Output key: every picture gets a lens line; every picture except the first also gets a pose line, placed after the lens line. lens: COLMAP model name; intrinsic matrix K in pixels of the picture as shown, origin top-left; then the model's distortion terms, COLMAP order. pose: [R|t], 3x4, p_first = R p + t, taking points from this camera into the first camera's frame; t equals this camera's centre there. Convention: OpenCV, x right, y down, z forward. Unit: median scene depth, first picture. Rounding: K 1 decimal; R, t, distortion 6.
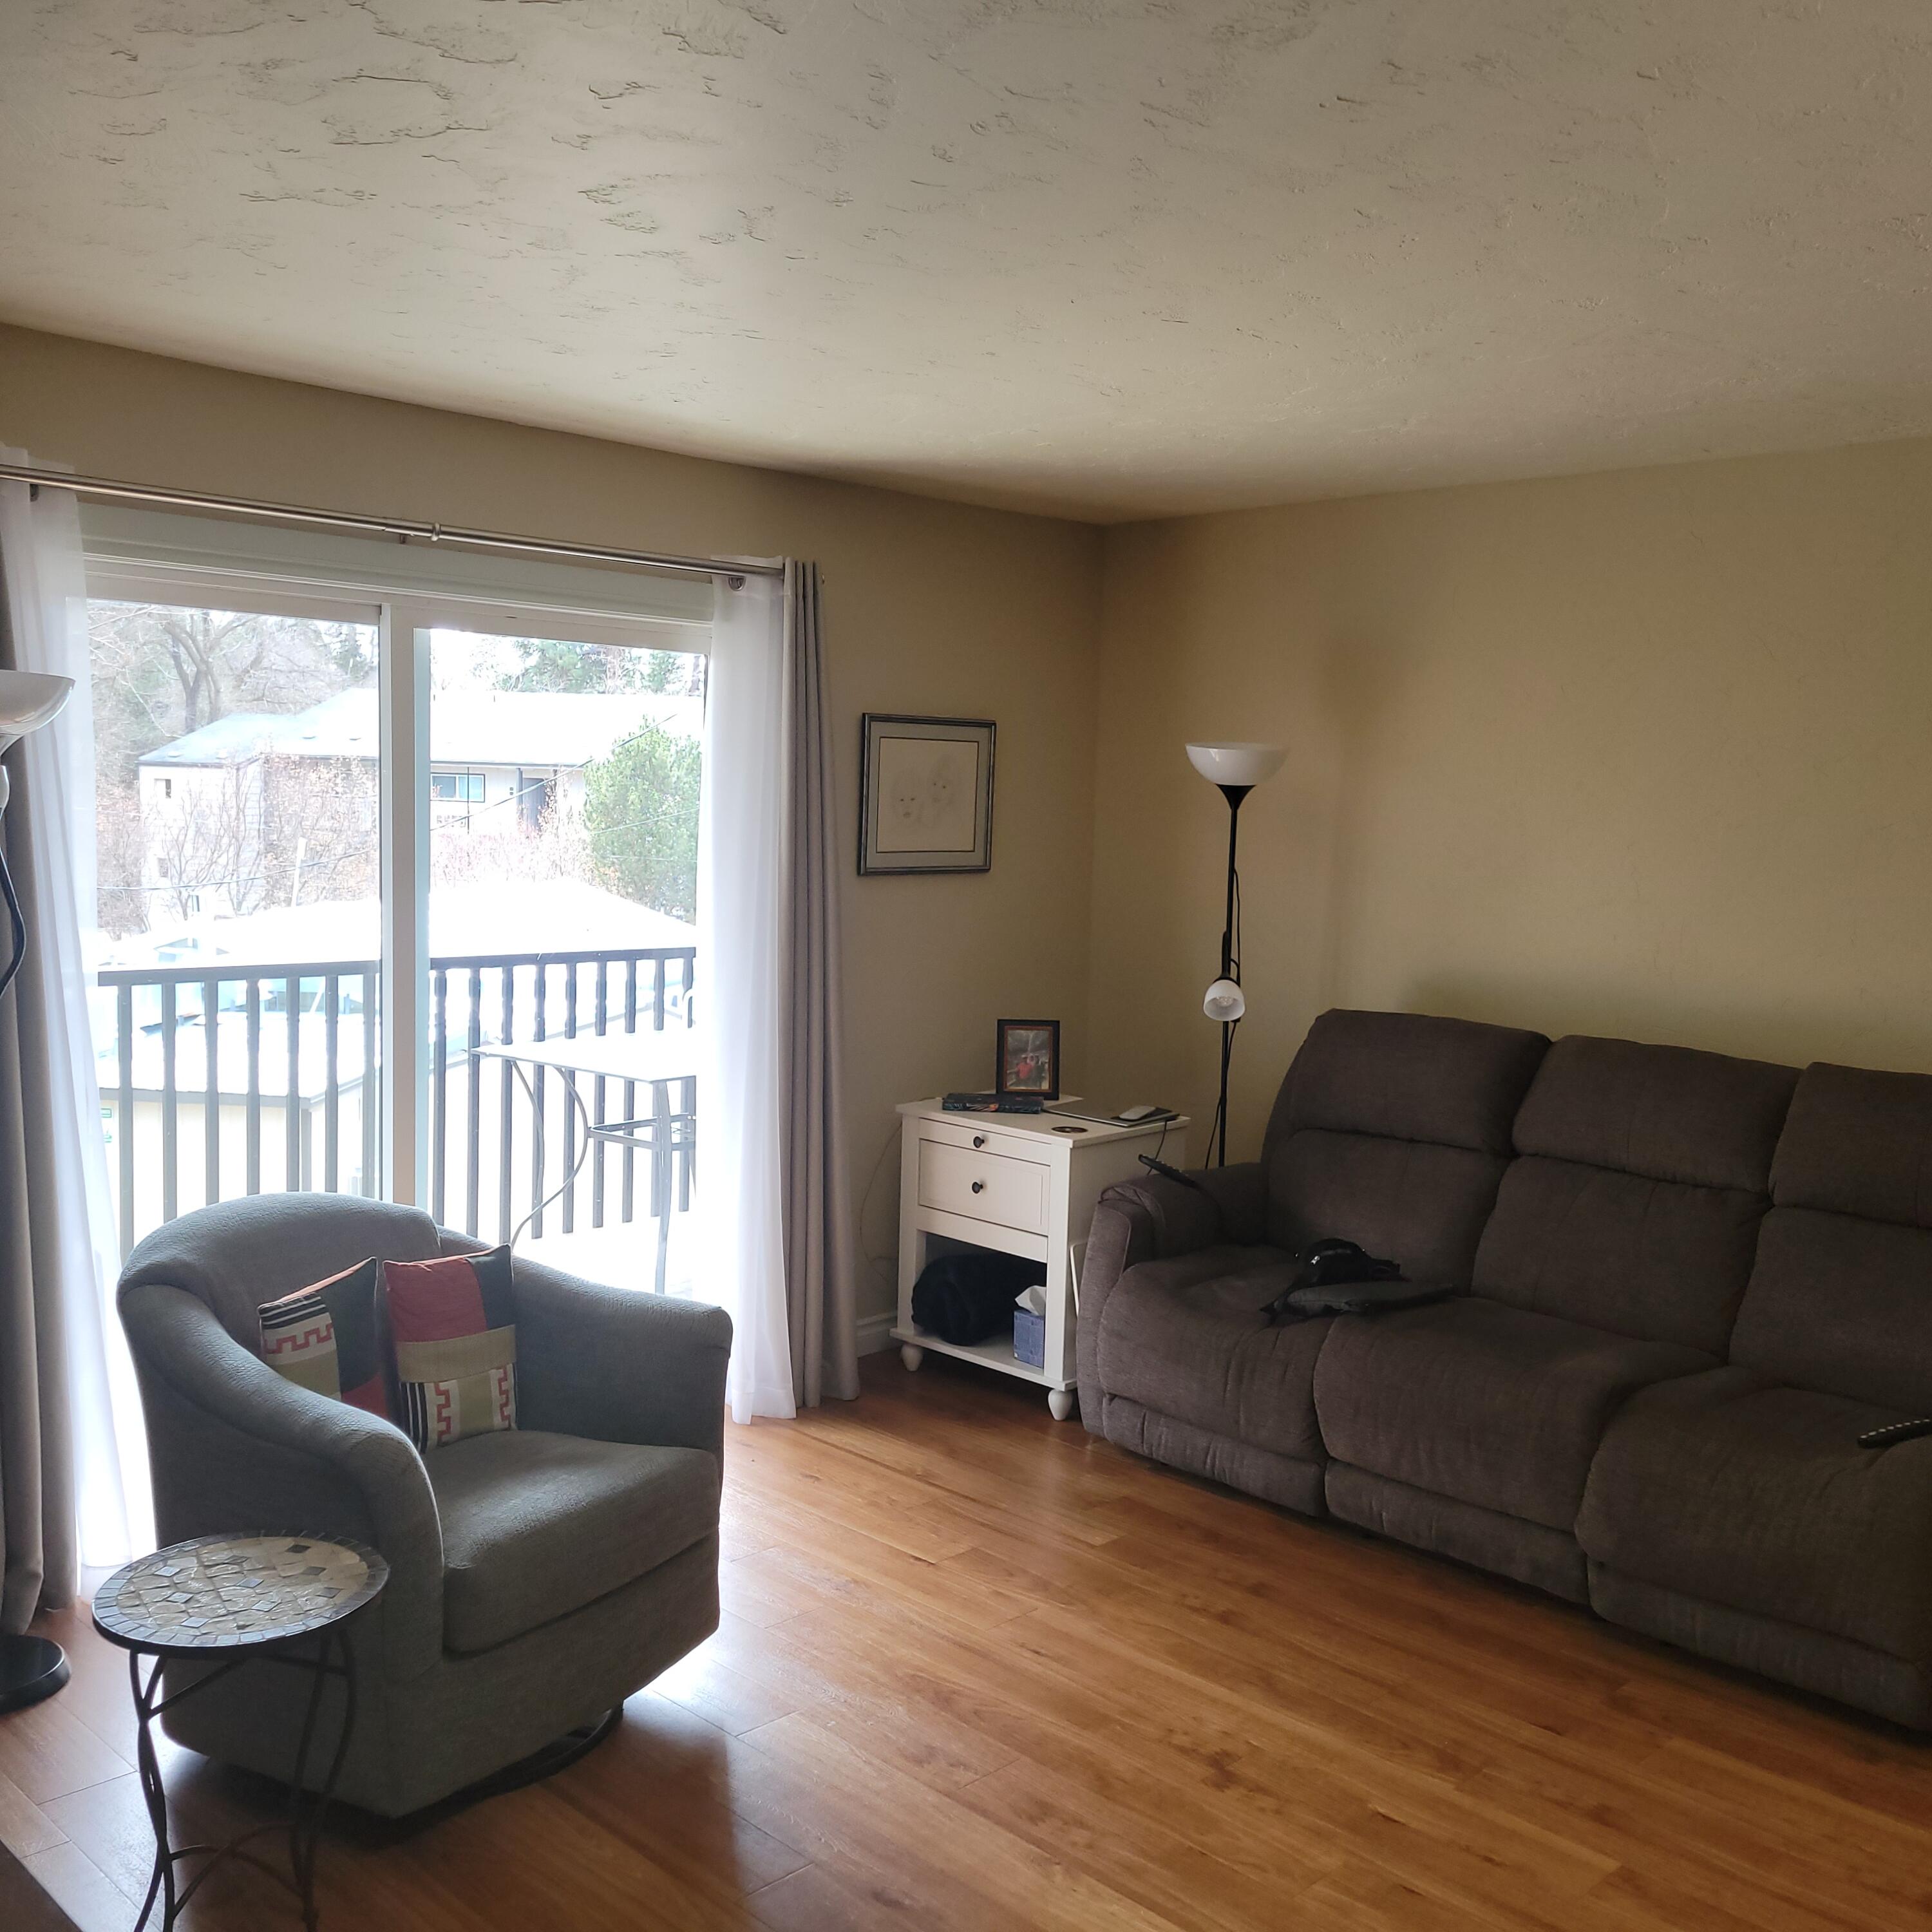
lens RADIAL K [[1946.8, 0, 967.2], [0, 1946.8, 968.1], [0, 0, 1]] dist [0.037890, 0.000000]
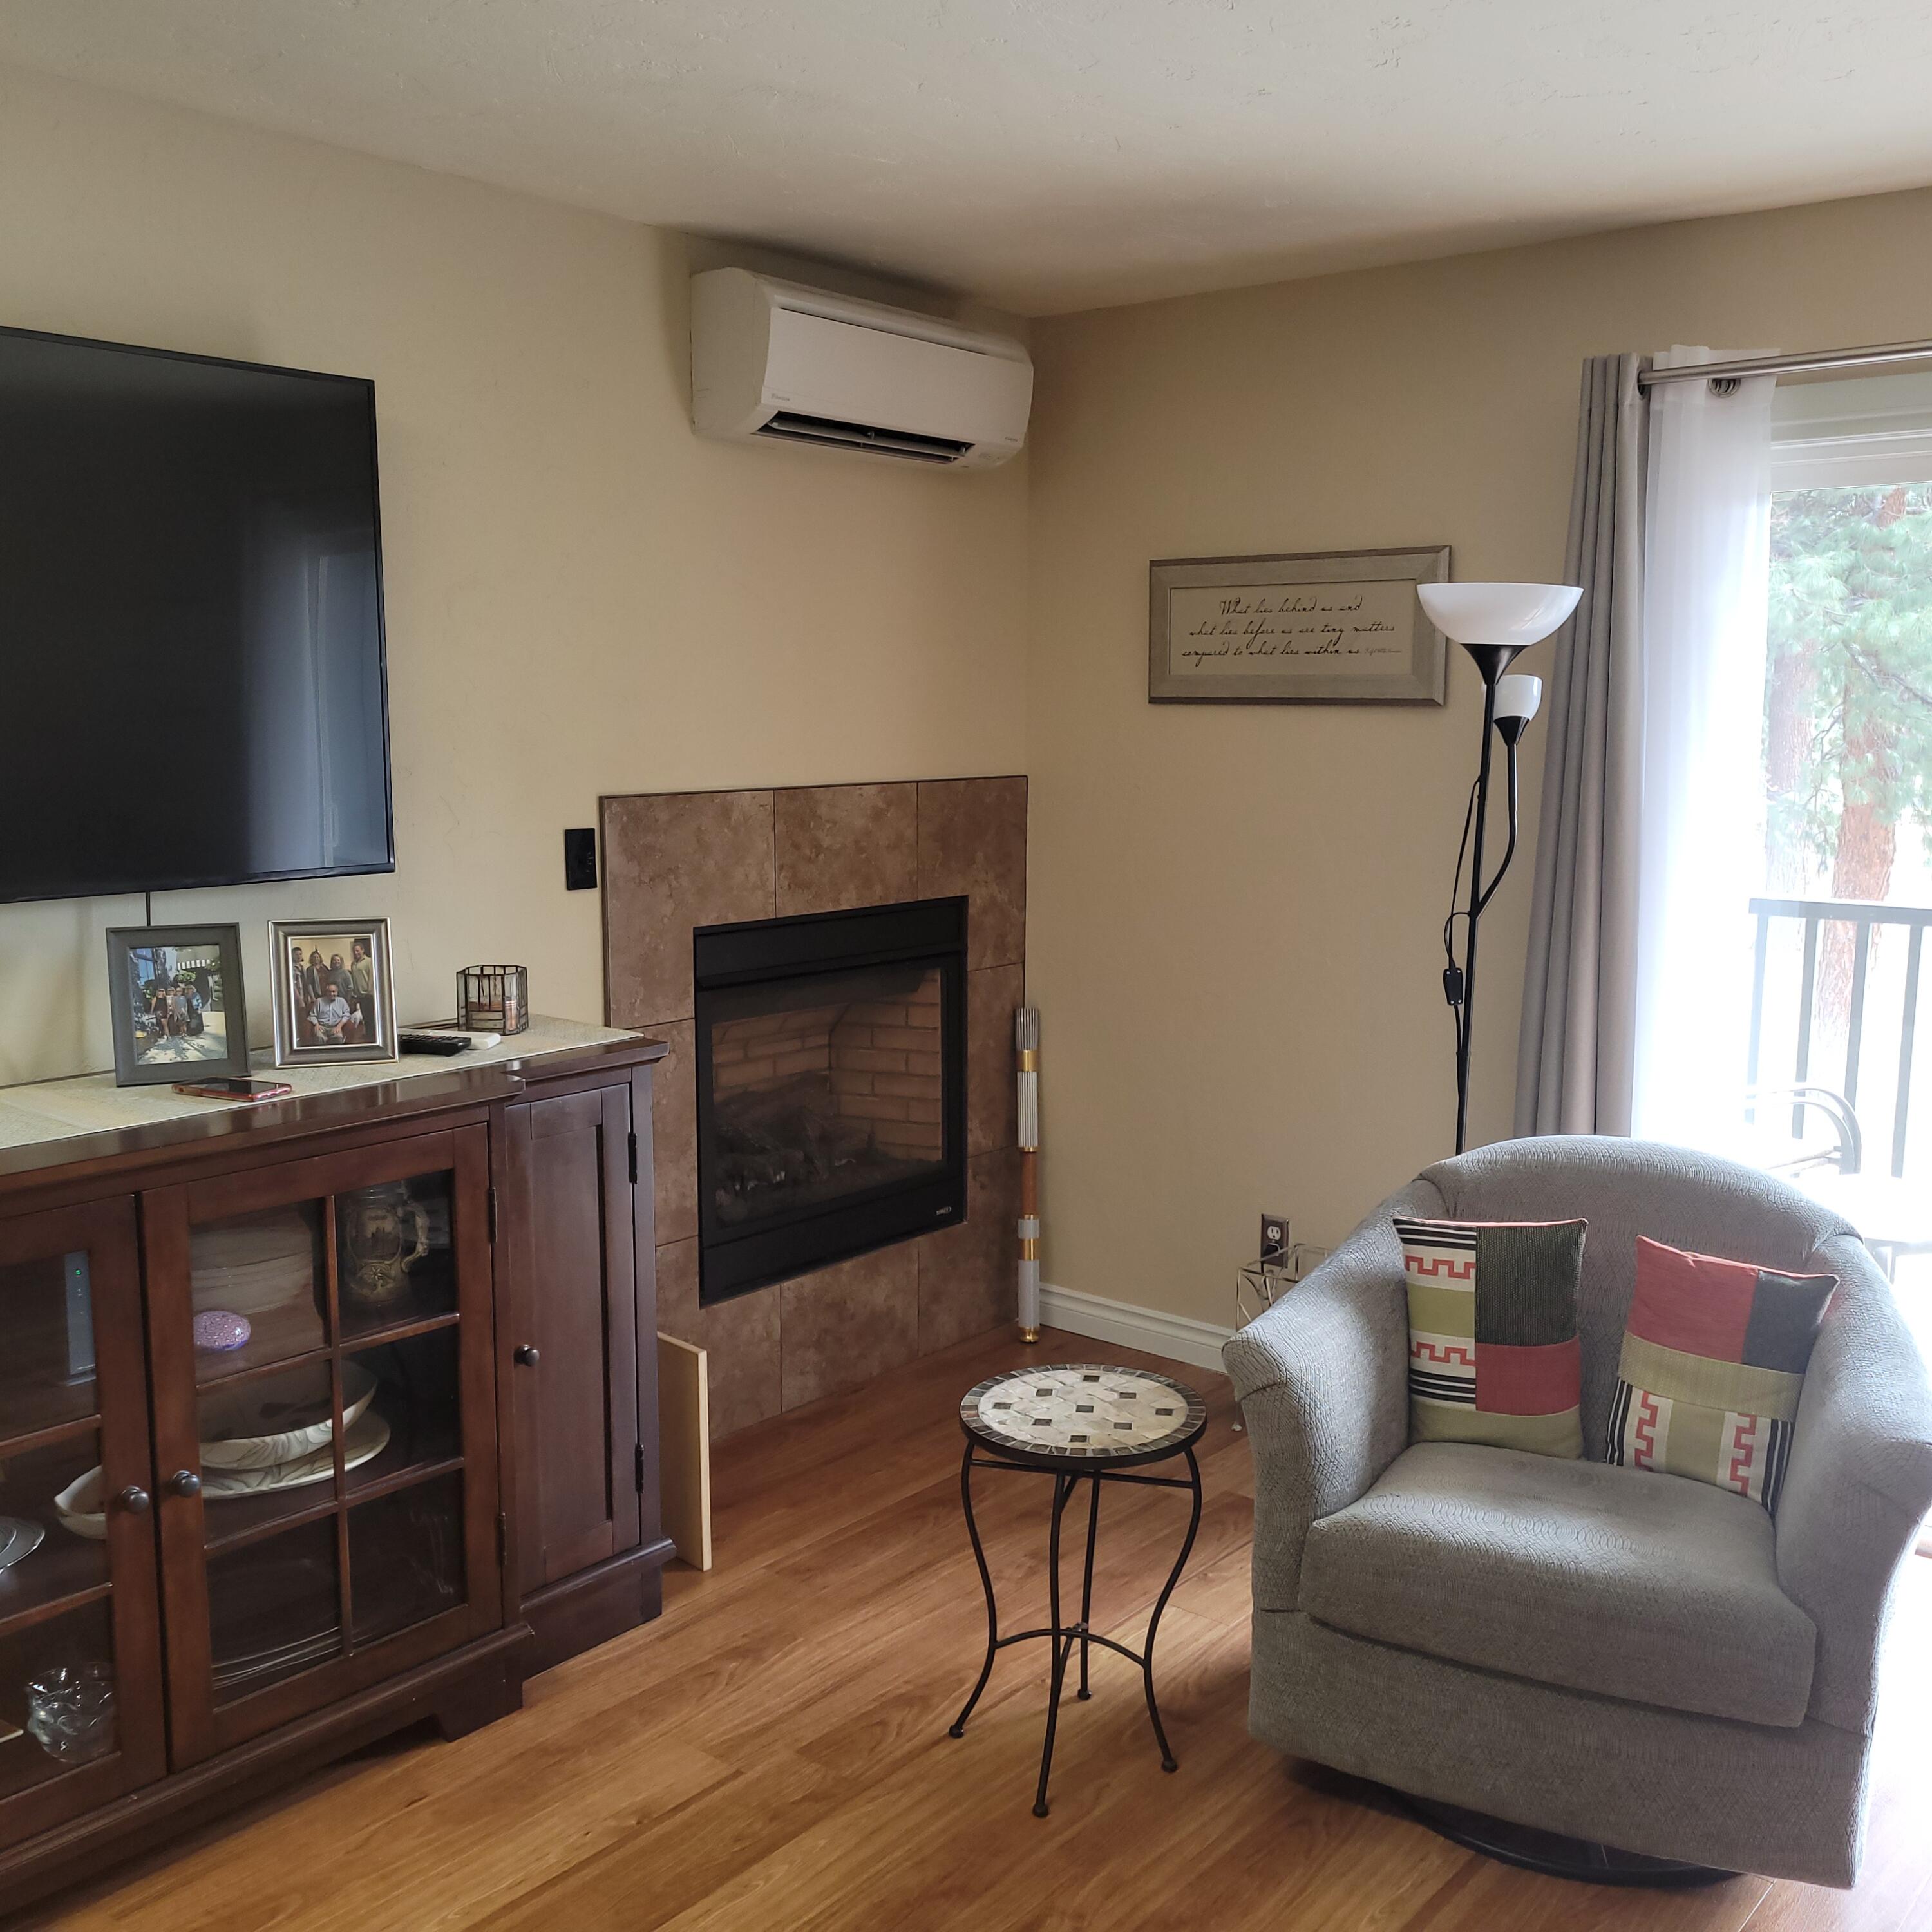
lens RADIAL K [[1946.8, 0, 966.8], [0, 1946.8, 967.2], [0, 0, 1]] dist [0.037890, 0.000000]
pose [[0.093450, 0.111739, -0.989334, 0.514654], [-0.095826, 0.990078, 0.102772, -0.027179], [0.991002, 0.085199, 0.103230, 0.611148]]
